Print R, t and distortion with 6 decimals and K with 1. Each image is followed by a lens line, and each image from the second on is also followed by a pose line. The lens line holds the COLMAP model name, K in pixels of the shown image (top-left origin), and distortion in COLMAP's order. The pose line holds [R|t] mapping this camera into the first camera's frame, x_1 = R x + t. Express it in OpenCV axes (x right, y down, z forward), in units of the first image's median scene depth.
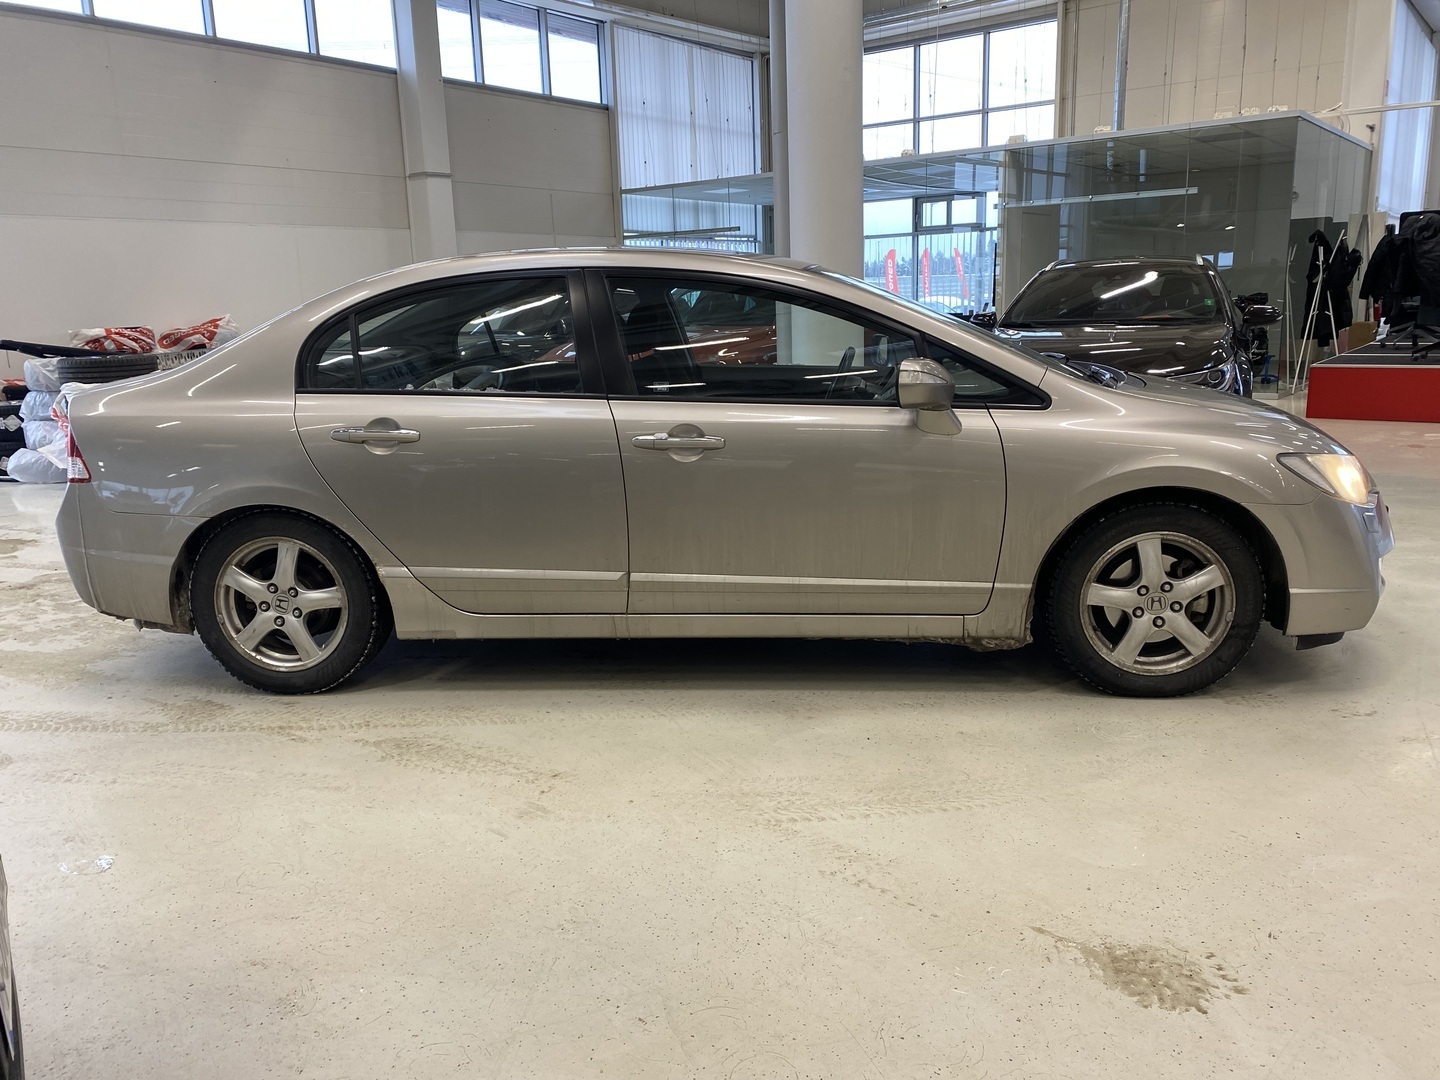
lens RADIAL K [[1091.4, 0, 720.0], [0, 1091.4, 540.0], [0, 0, 1]] dist [0.006678, -0.015294]
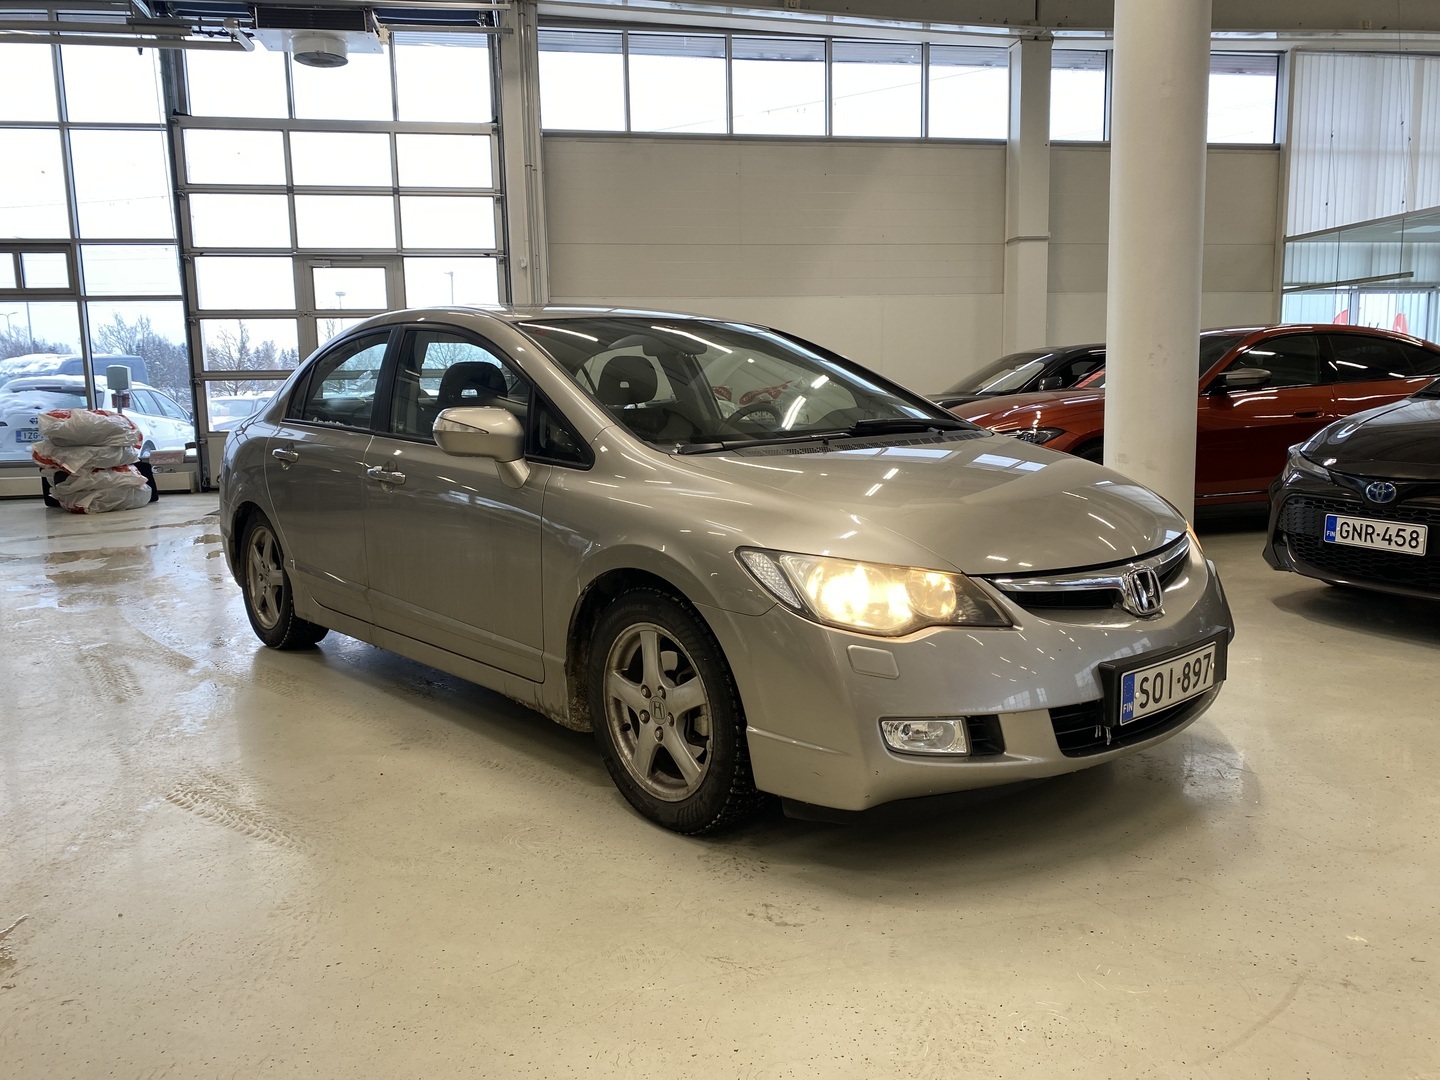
lens RADIAL K [[1091.4, 0, 720.0], [0, 1091.4, 540.0], [0, 0, 1]] dist [0.006678, -0.015294]
pose [[0.730513, 0.107529, -0.674380, 0.199318], [-0.147279, 0.989093, -0.001827, -0.015235], [0.666828, 0.100657, 0.738382, 0.084436]]
